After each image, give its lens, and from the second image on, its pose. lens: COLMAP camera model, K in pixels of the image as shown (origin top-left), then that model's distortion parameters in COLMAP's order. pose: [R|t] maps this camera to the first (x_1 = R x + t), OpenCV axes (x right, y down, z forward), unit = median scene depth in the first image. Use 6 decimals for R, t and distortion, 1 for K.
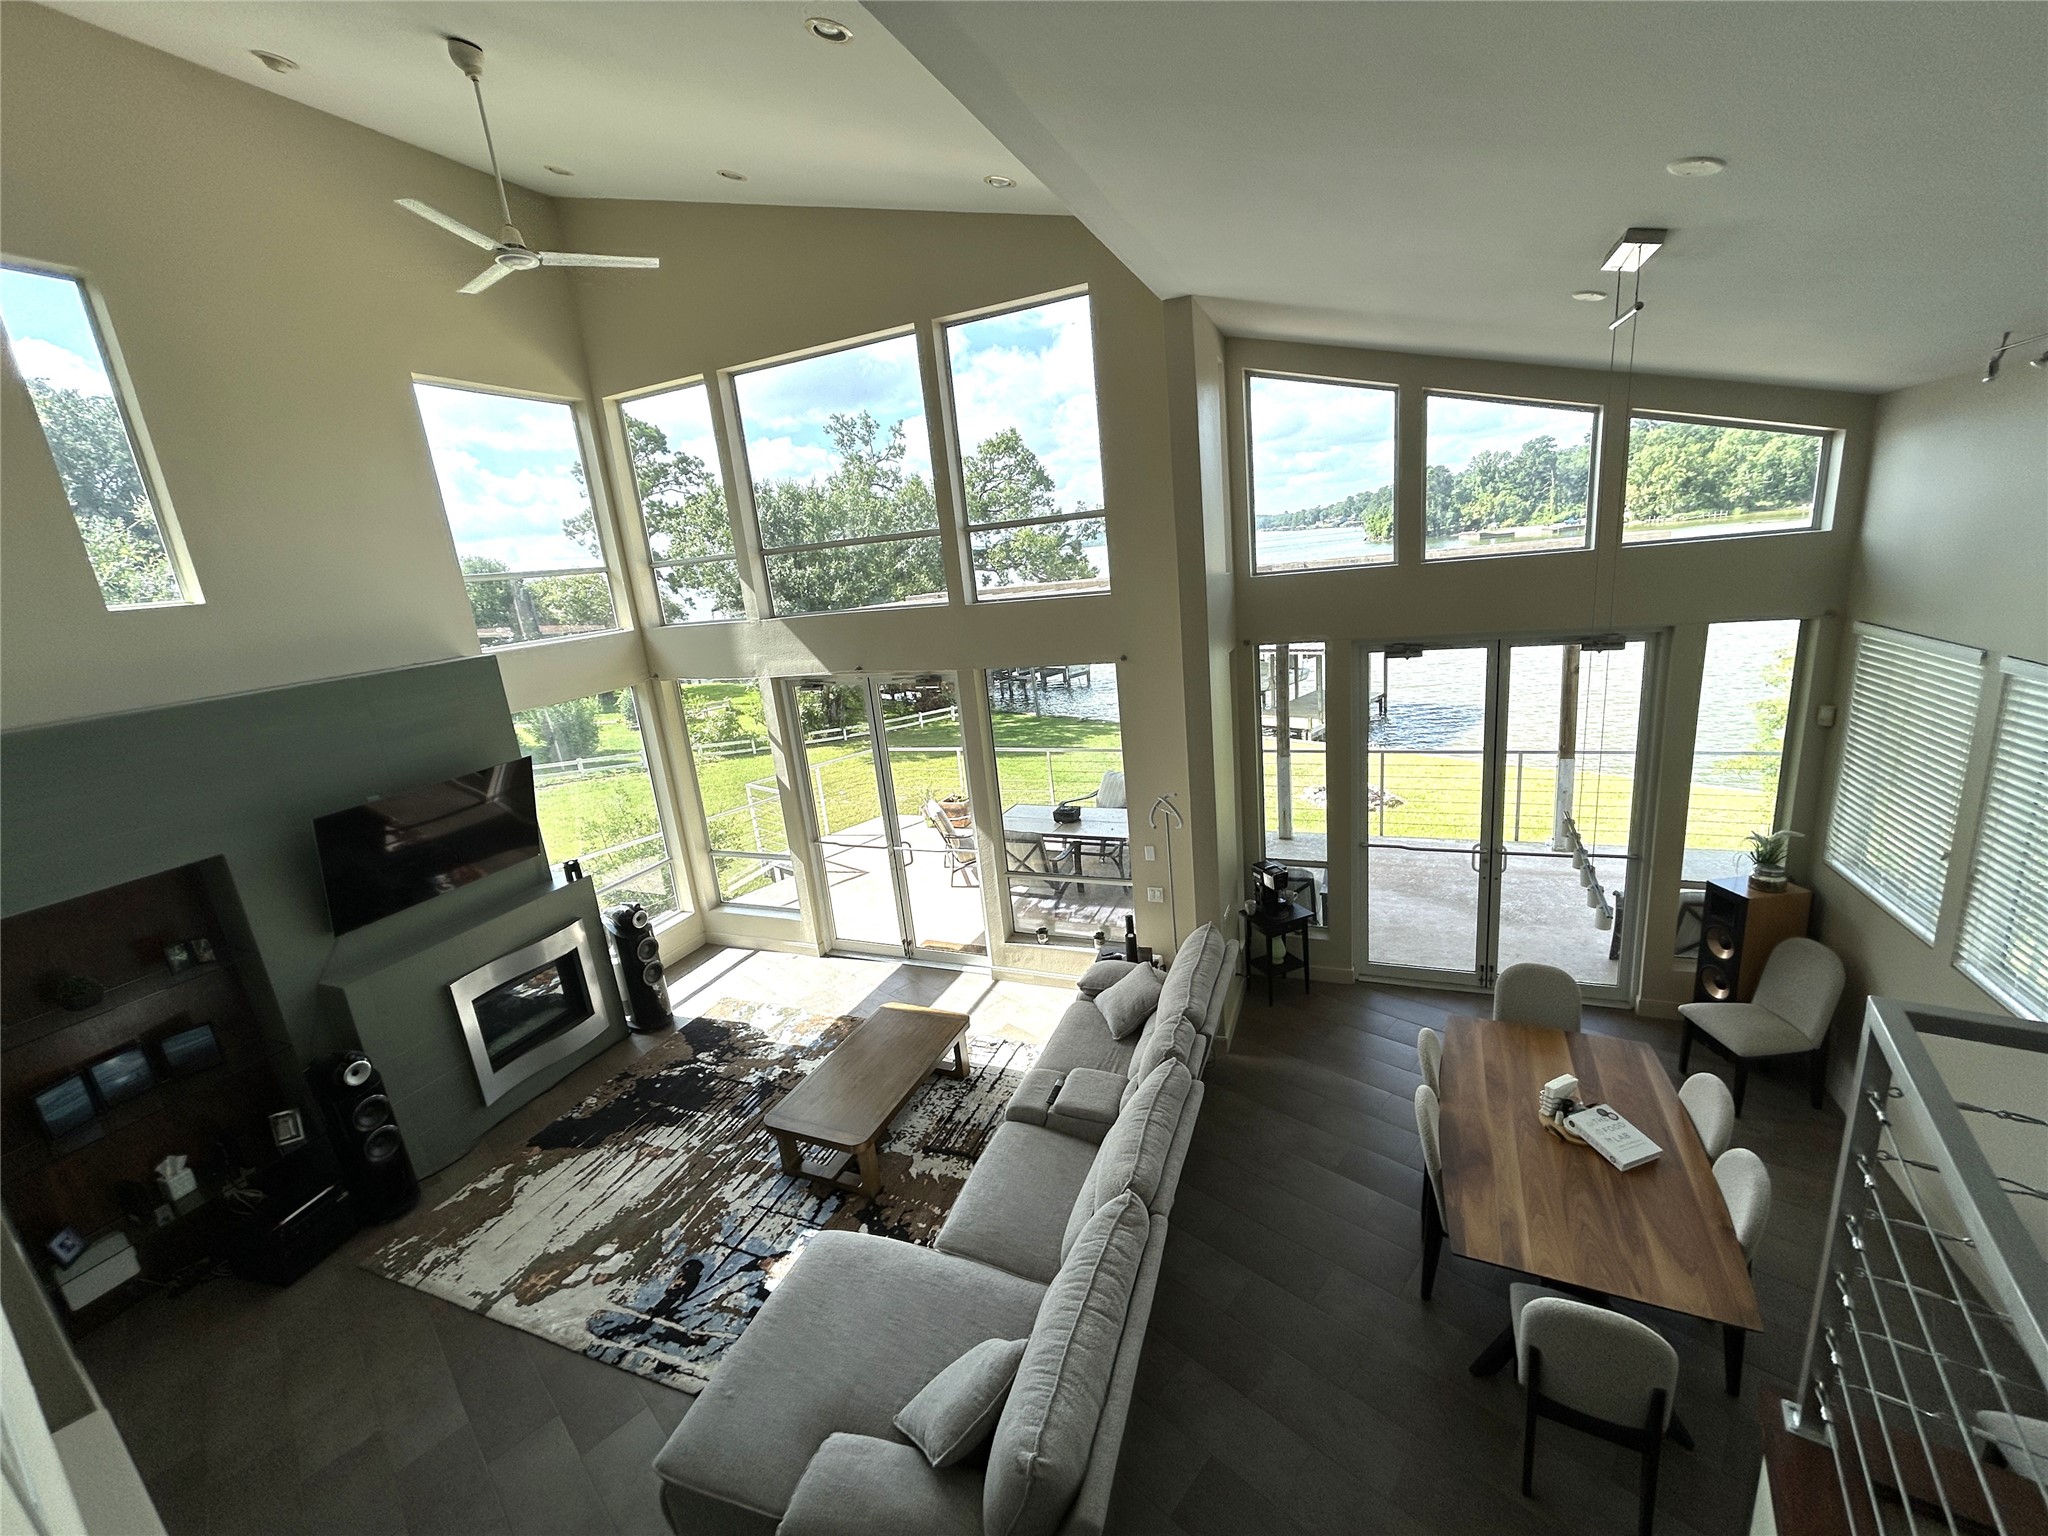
lens RADIAL K [[827.3, 0, 1021.2], [0, 827.3, 766.0], [0, 0, 1]] dist [-0.003696, 0.001843]
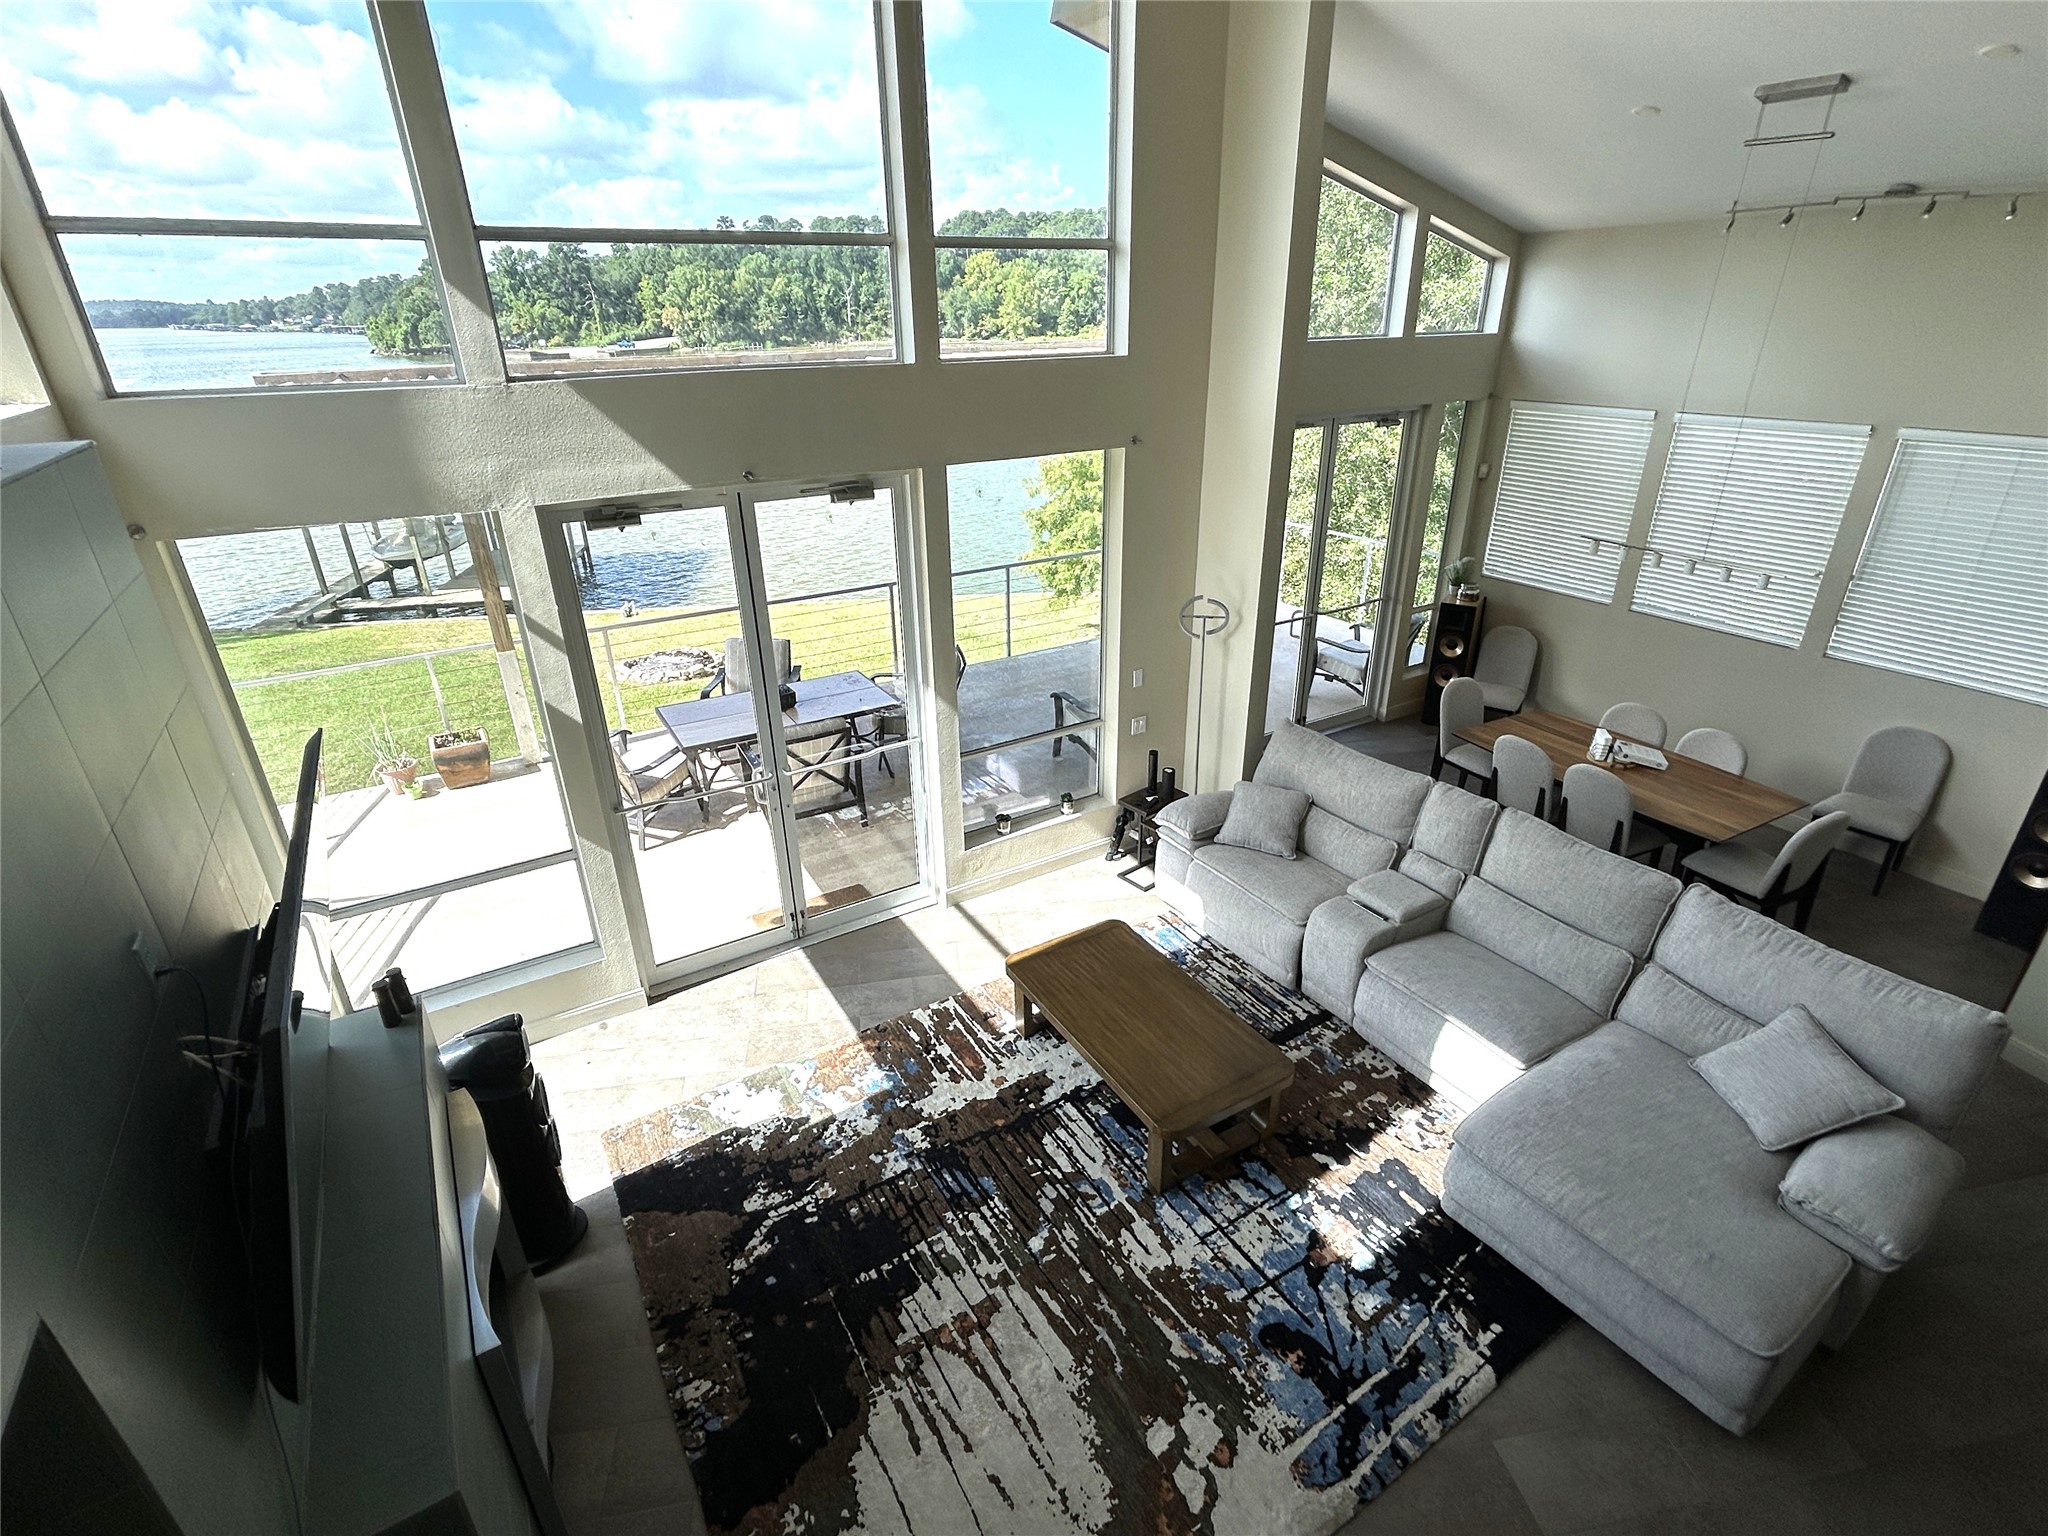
lens RADIAL K [[984.5, 0, 1024.7], [0, 984.5, 767.3], [0, 0, 1]] dist [-0.008051, 0.005986]
pose [[0.584164, -0.260483, 0.768701, -0.809147], [0.161855, 0.965465, 0.204159, -0.036770], [-0.795333, 0.005156, 0.606151, 0.530595]]
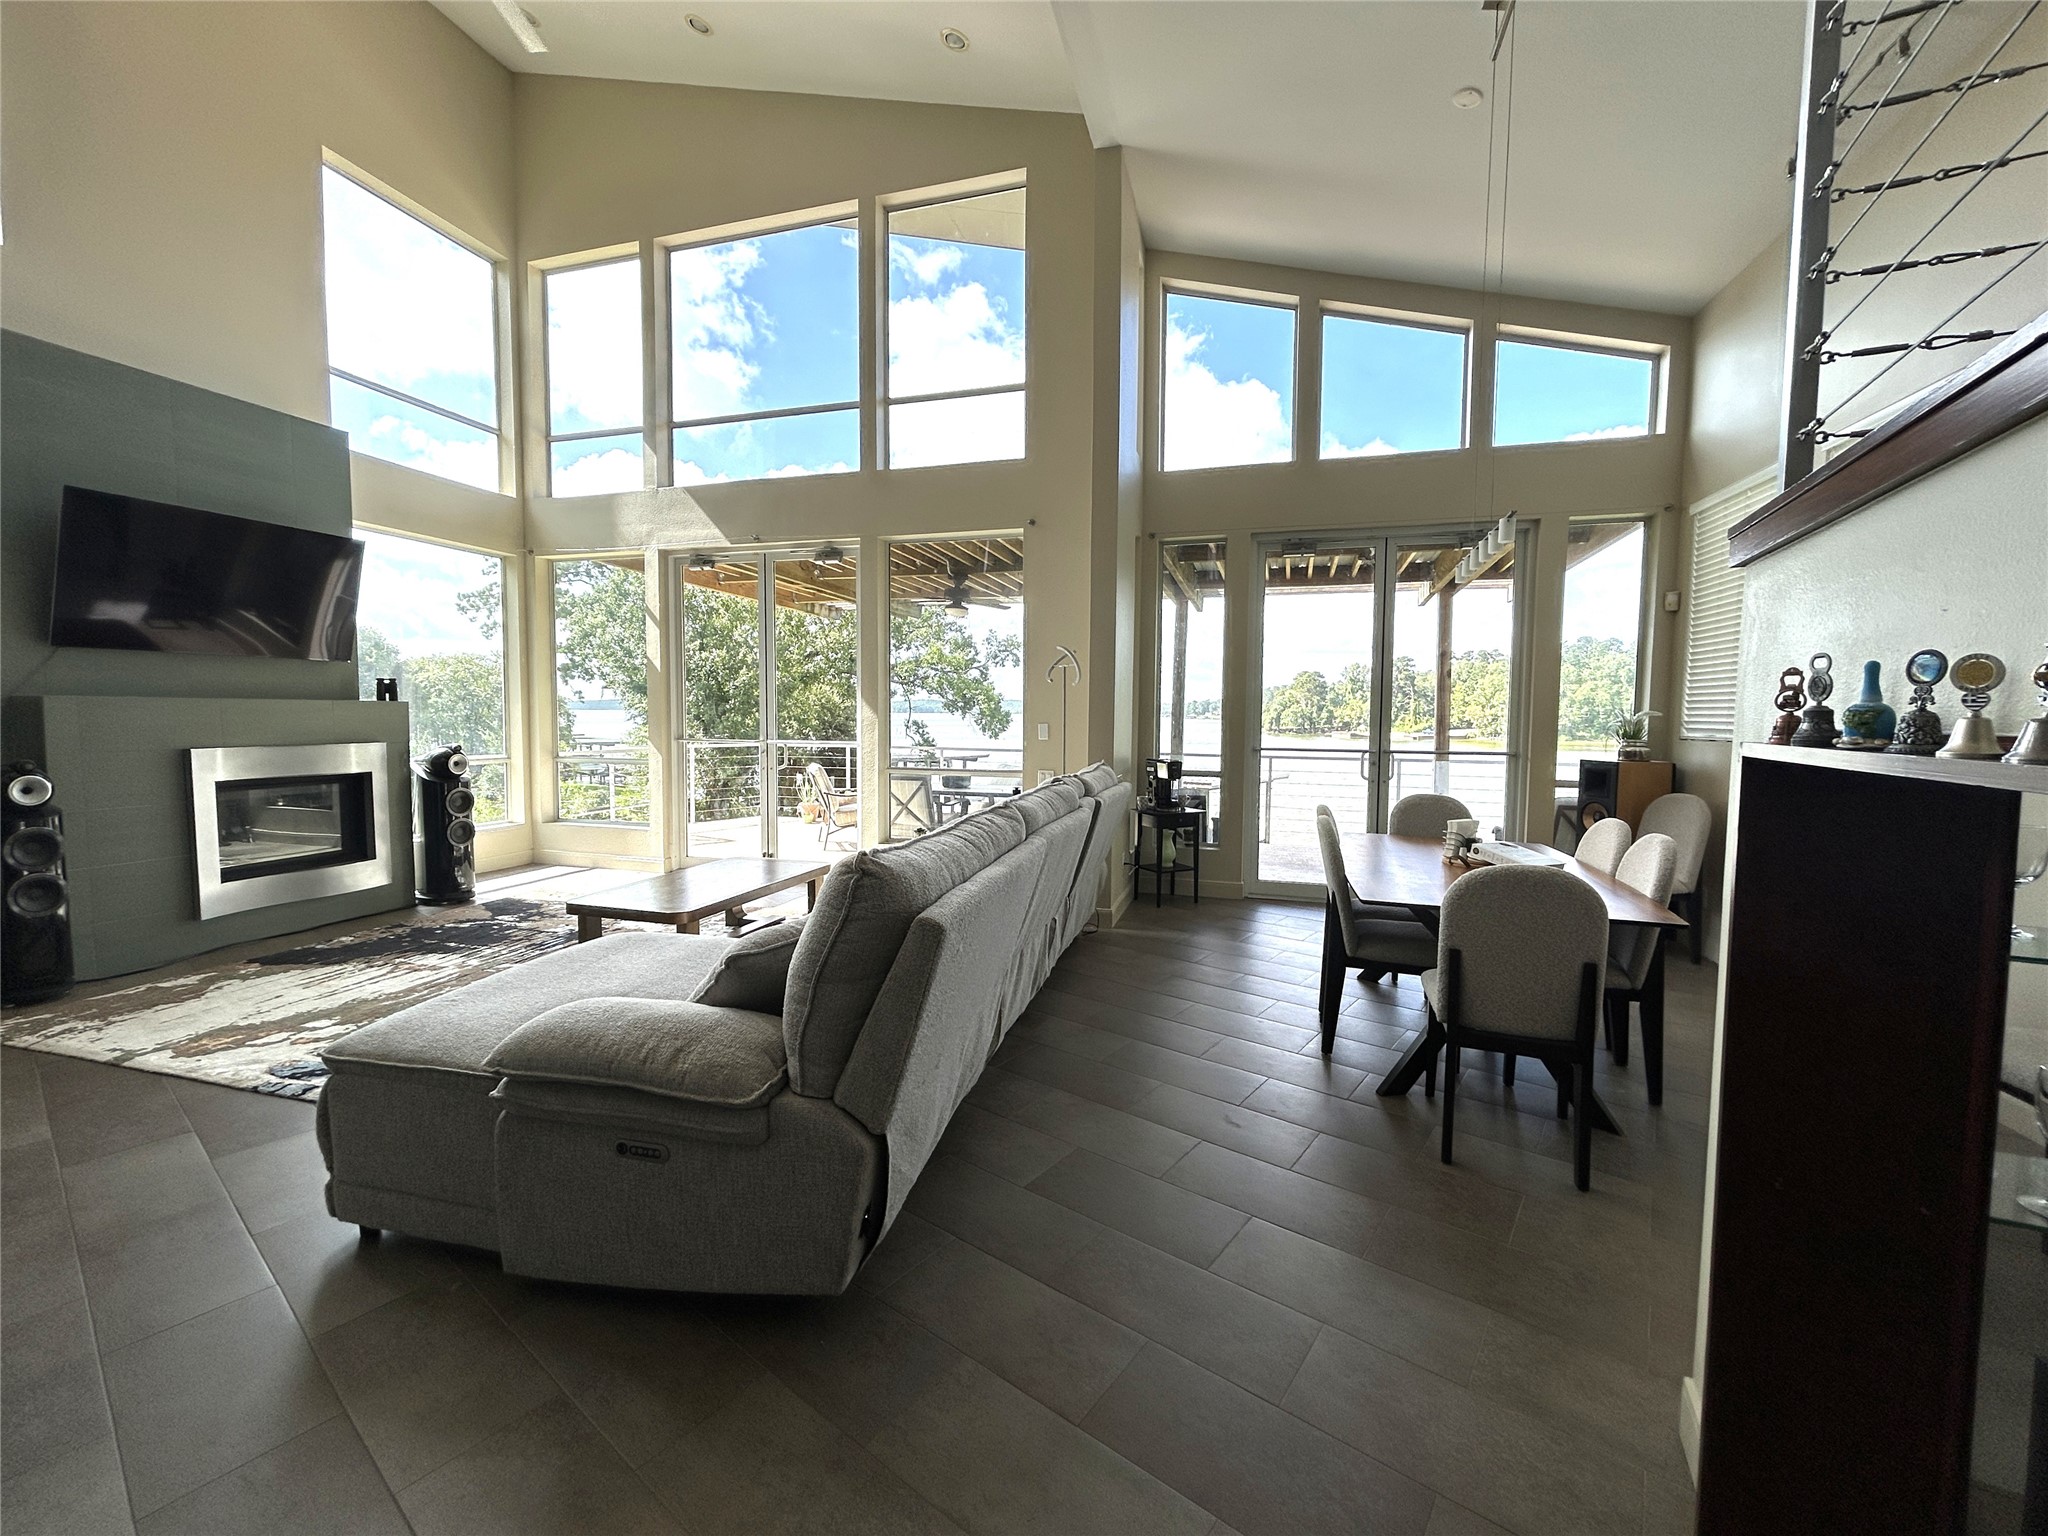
lens RADIAL K [[827.3, 0, 1022.3], [0, 827.3, 764.8], [0, 0, 1]] dist [-0.003696, 0.001843]
pose [[0.987867, 0.100541, 0.118362, 0.025718], [-0.075693, 0.977207, -0.198336, 0.373241], [-0.135605, 0.186970, 0.972961, 0.092782]]
